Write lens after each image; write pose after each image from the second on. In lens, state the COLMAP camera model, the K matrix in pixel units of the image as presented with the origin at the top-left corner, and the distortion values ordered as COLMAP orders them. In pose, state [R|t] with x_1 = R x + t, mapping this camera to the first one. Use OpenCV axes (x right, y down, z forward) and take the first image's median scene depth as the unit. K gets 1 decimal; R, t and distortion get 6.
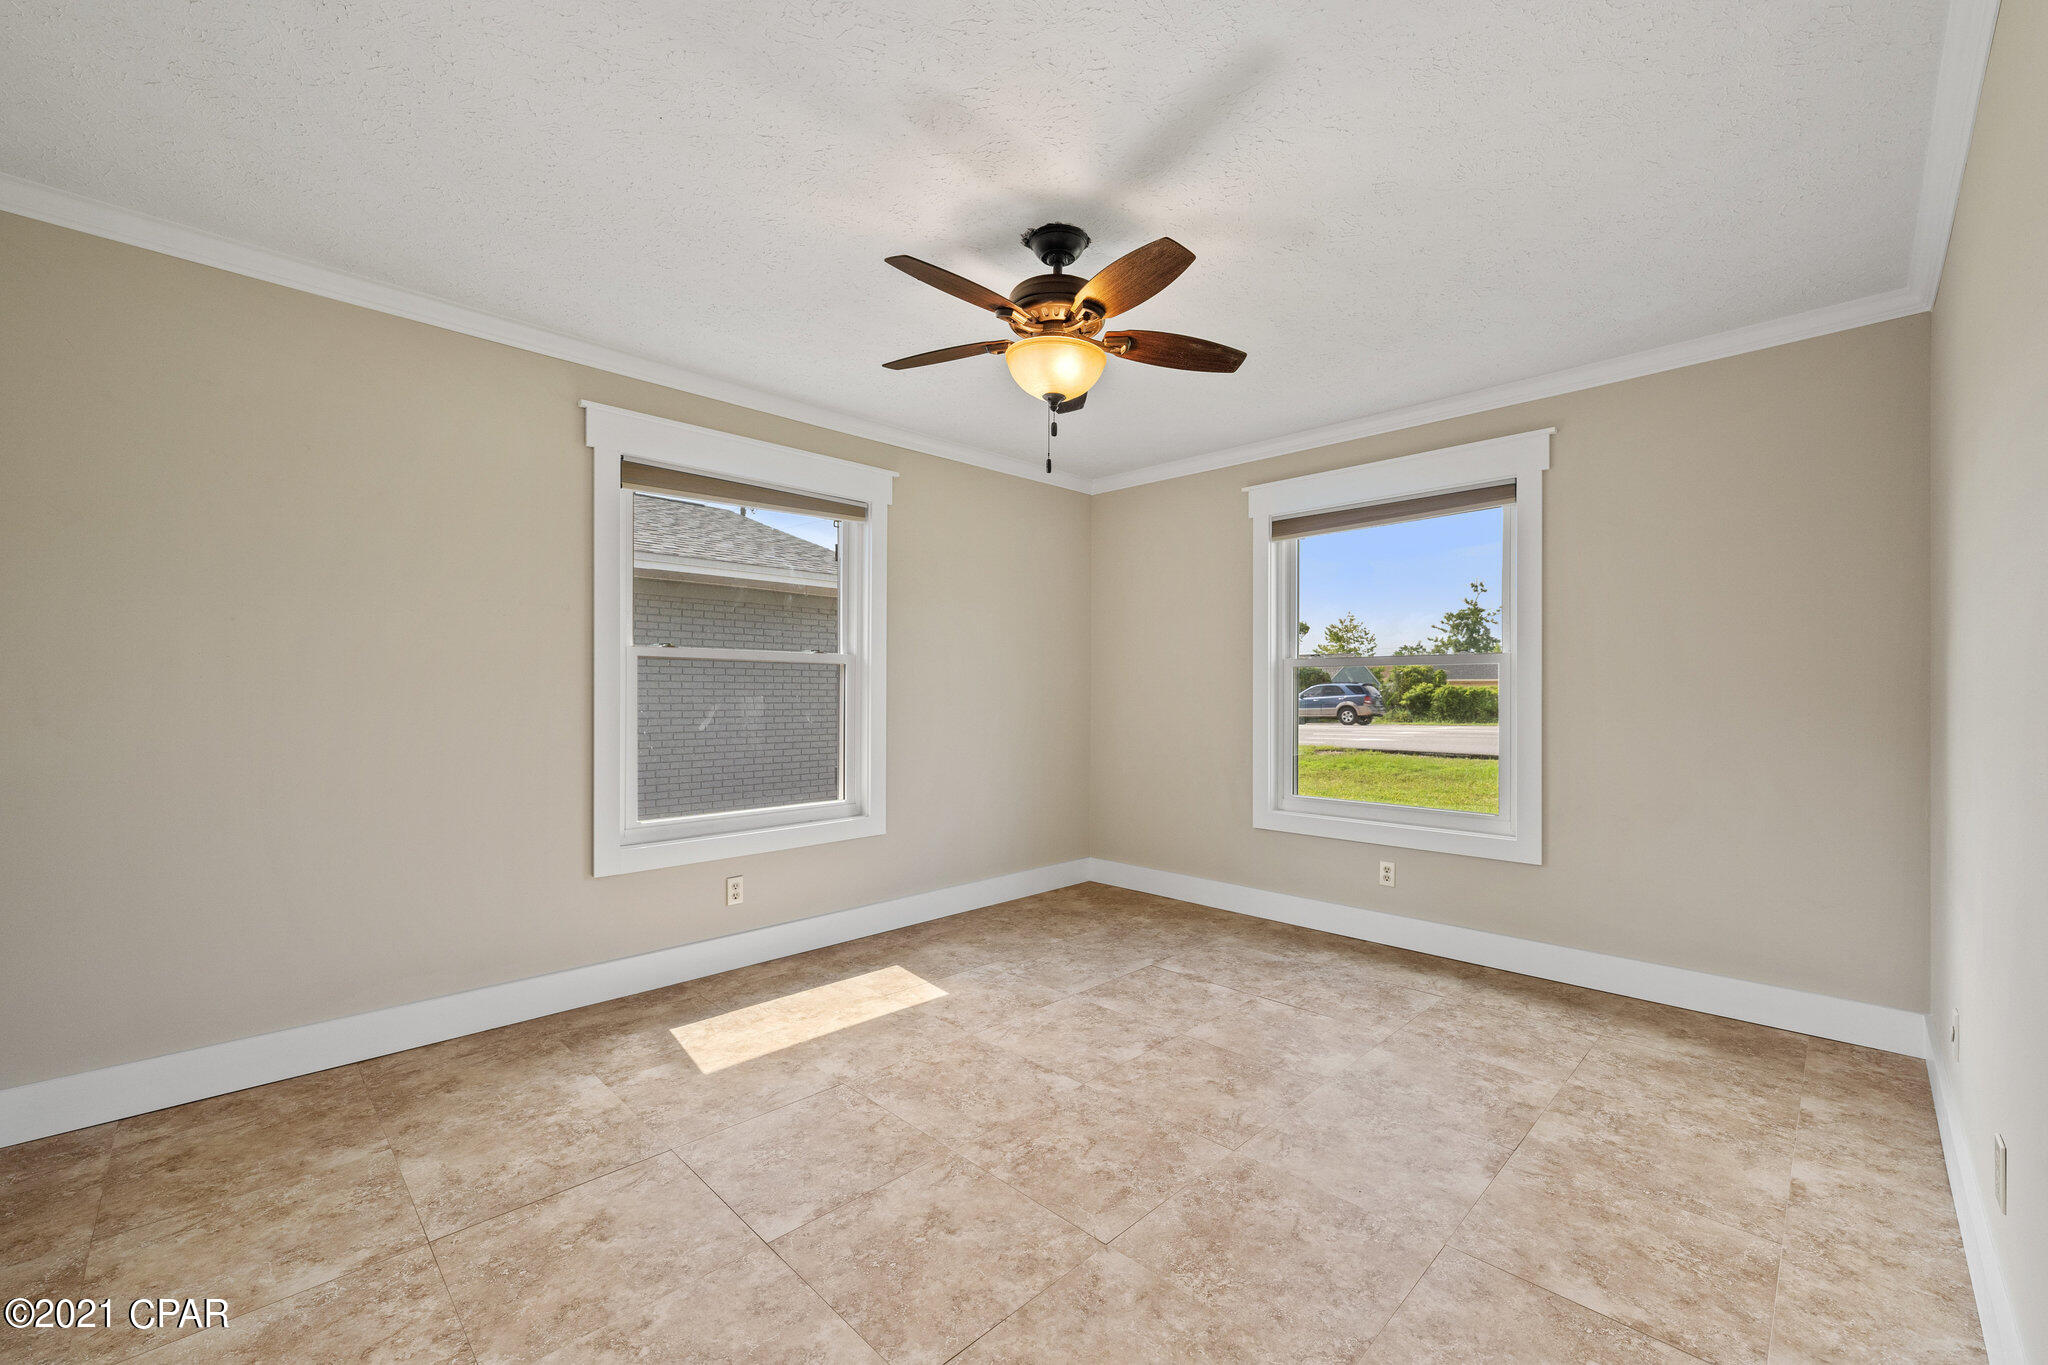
lens RADIAL K [[823.2, 0, 1024.0], [0, 823.2, 691.4], [0, 0, 1]] dist [-0.001674, -0.000154]
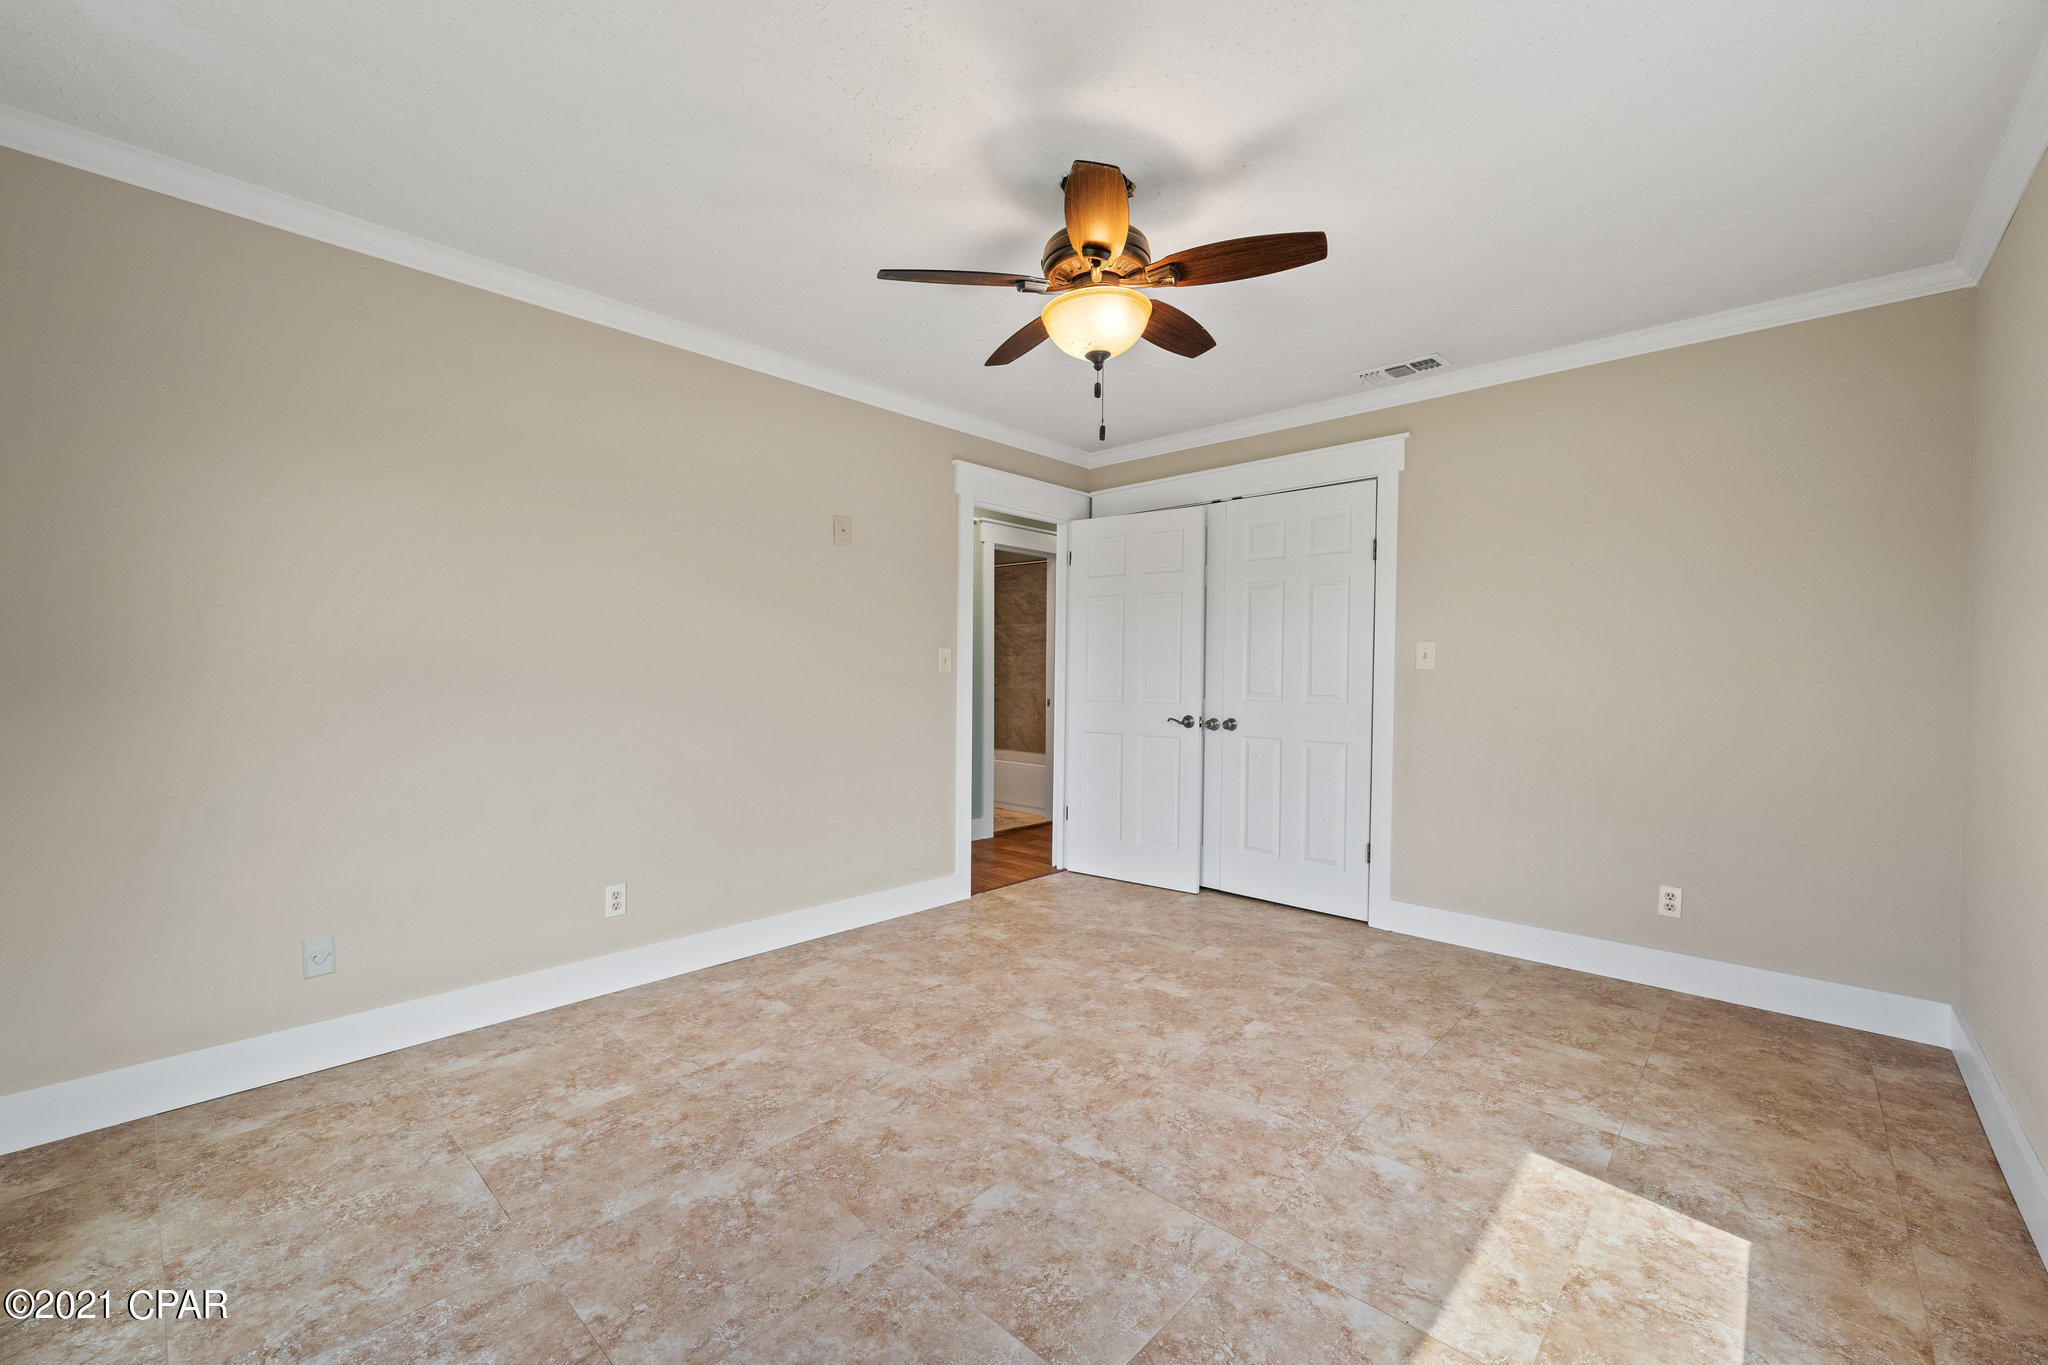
lens RADIAL K [[823.2, 0, 1033.5], [0, 823.2, 693.9], [0, 0, 1]] dist [-0.001674, -0.000154]
pose [[-0.998507, -0.008425, -0.053966, 0.160341], [-0.009718, 0.999671, 0.023750, 0.003528], [0.053748, 0.024239, -0.998260, 1.978974]]
